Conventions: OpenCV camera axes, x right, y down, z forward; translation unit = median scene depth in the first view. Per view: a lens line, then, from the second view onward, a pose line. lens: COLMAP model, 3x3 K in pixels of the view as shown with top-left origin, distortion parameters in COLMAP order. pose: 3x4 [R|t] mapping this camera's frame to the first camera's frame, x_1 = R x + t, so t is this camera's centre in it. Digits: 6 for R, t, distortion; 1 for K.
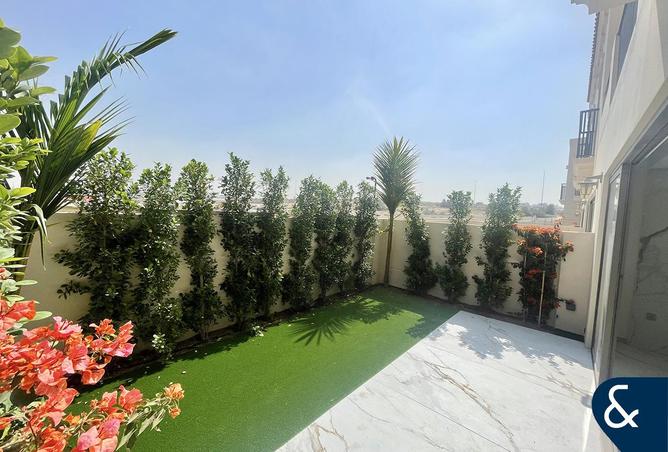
lens RADIAL K [[268.9, 0, 334.0], [0, 268.9, 226.0], [0, 0, 1]] dist [-0.000099, 0.000204]
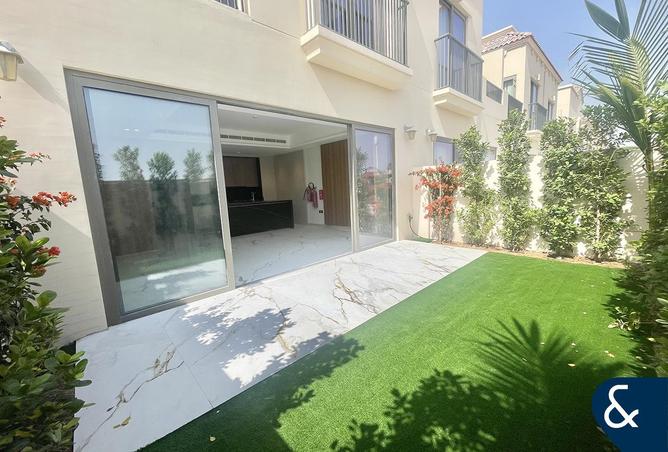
lens RADIAL K [[268.9, 0, 334.0], [0, 268.9, 226.0], [0, 0, 1]] dist [-0.000099, 0.000204]
pose [[-0.995552, -0.017291, 0.092609, 0.325025], [0.002591, 0.977615, 0.210384, 0.054974], [-0.094174, 0.209689, -0.973222, 1.707871]]
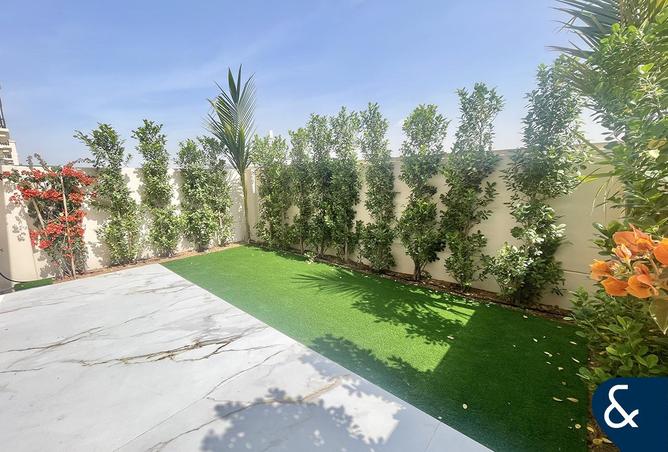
lens RADIAL K [[268.9, 0, 334.0], [0, 268.9, 226.0], [0, 0, 1]] dist [-0.000099, 0.000204]
pose [[0.012415, 0.114854, -0.993305, 0.965371], [-0.046253, 0.992384, 0.114169, 0.102928], [0.998853, 0.044525, 0.017633, 1.146556]]
